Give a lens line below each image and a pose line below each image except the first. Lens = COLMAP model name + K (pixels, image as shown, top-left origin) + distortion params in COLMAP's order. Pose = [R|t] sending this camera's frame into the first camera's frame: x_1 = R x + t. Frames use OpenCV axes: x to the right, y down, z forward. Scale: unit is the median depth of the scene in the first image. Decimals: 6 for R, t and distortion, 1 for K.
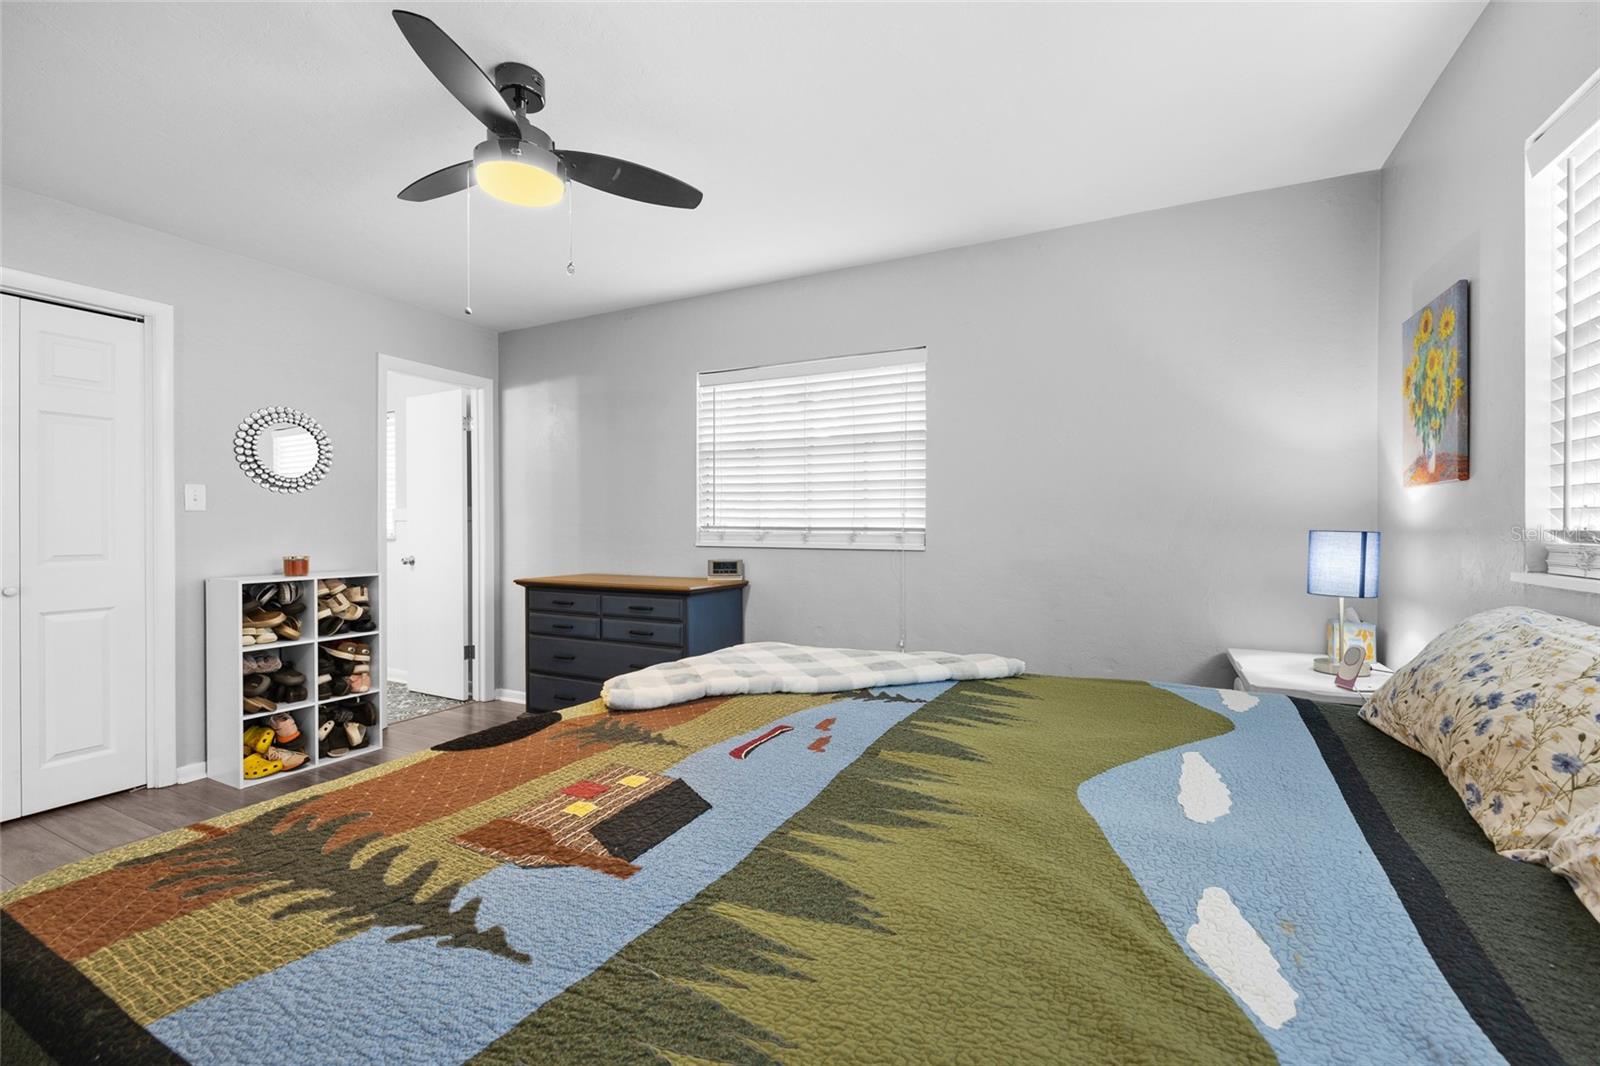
lens RADIAL K [[670.3, 0, 797.7], [0, 670.3, 526.9], [0, 0, 1]] dist [-0.000897, -0.000010]
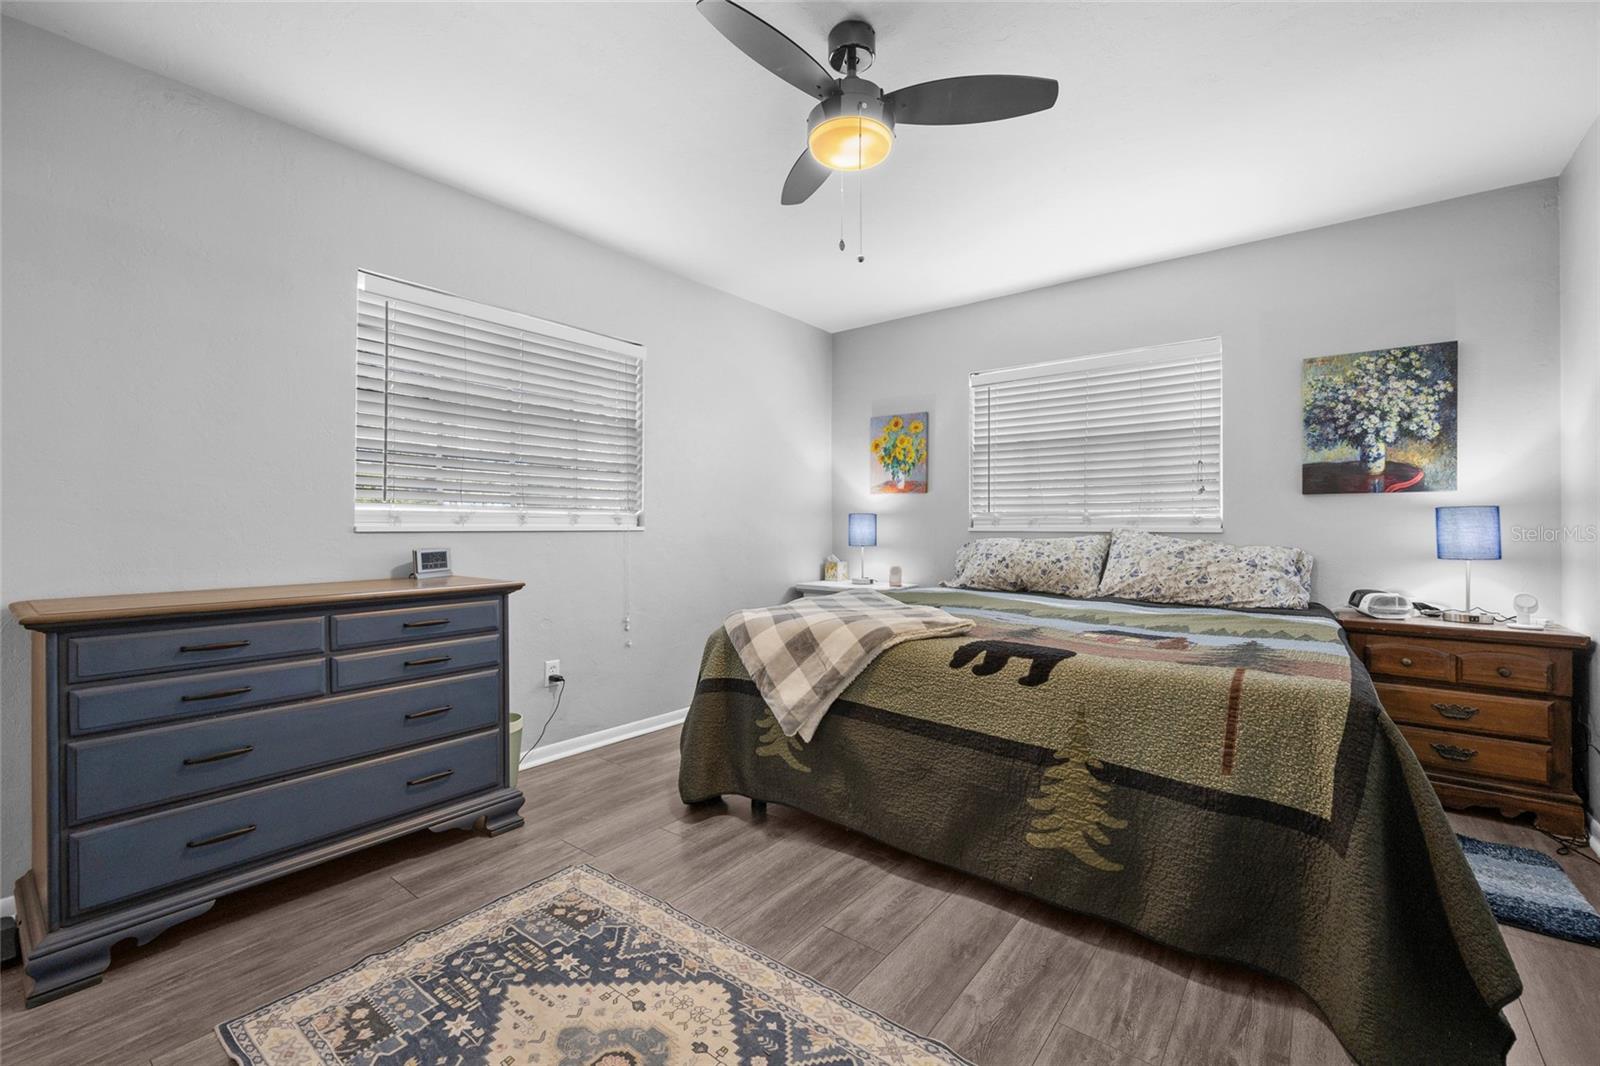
lens RADIAL K [[670.3, 0, 794.9], [0, 670.3, 528.2], [0, 0, 1]] dist [-0.000897, -0.000010]
pose [[0.208869, -0.007687, 0.977913, -0.841147], [-0.001334, 0.999966, 0.008145, 0.022296], [-0.977943, -0.003006, 0.208852, 0.523788]]
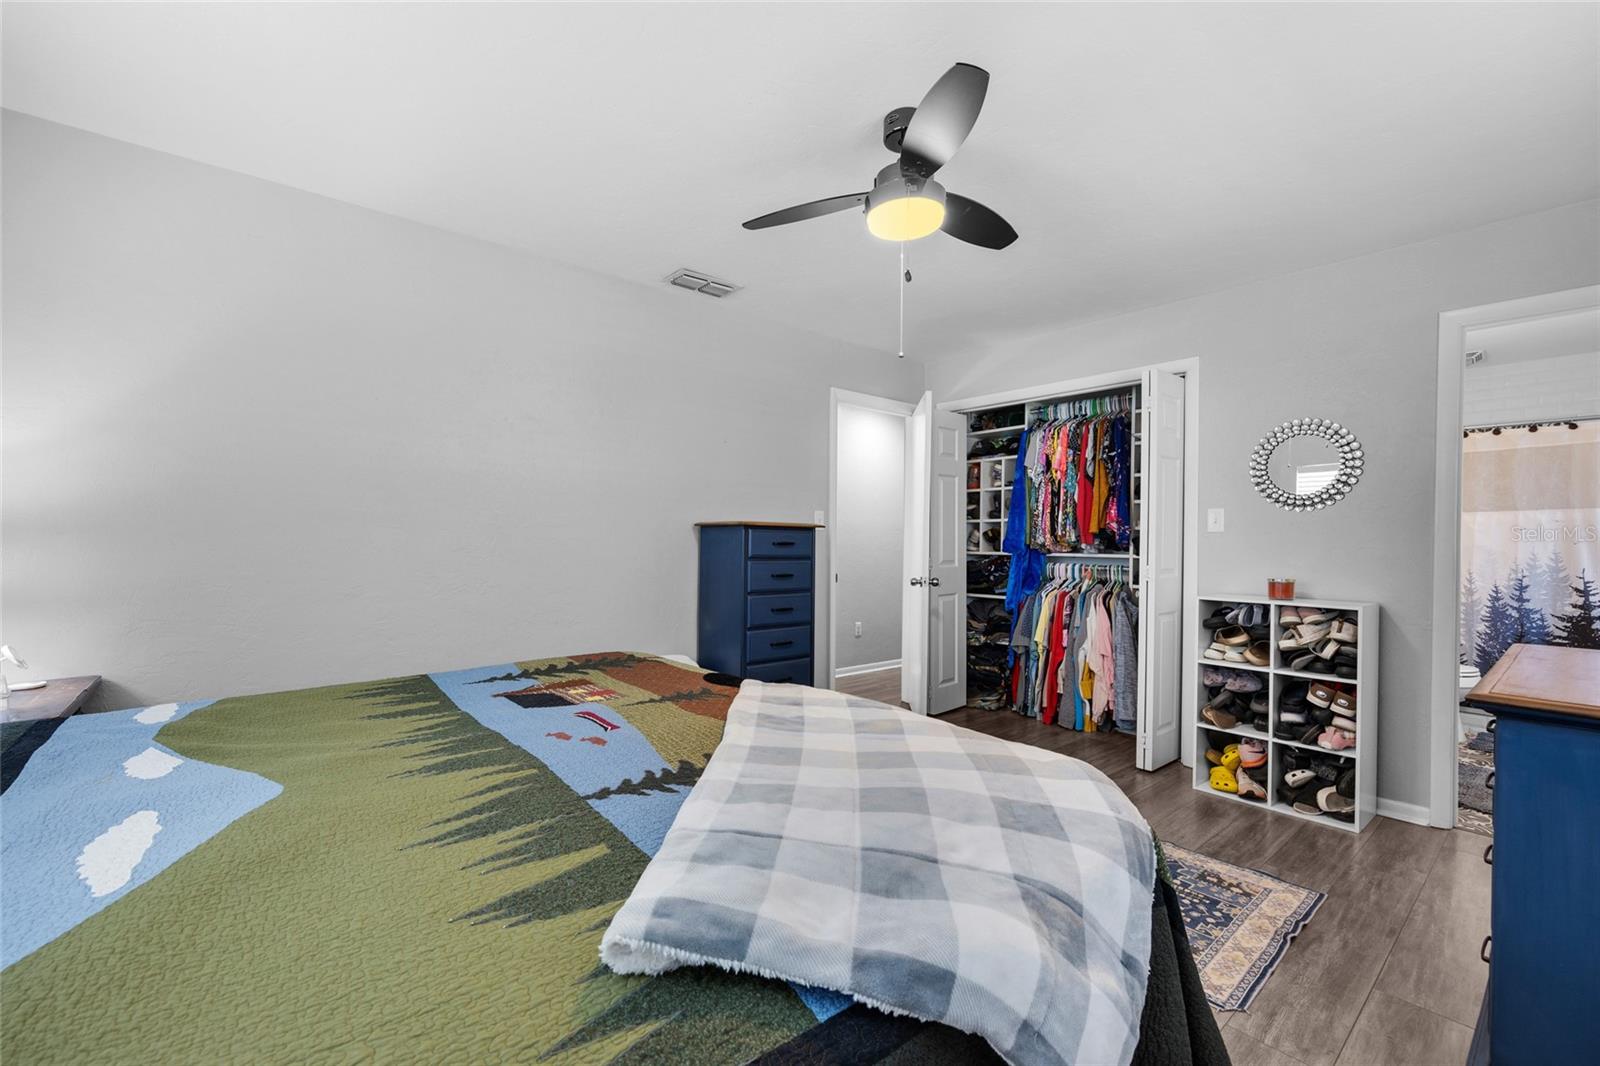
lens RADIAL K [[670.3, 0, 802.0], [0, 670.3, 542.2], [0, 0, 1]] dist [-0.000897, -0.000010]
pose [[-0.381611, -0.005080, -0.924309, 0.379604], [-0.014383, 0.999896, 0.000443, 0.001756], [0.924211, 0.013464, -0.381645, 0.755537]]
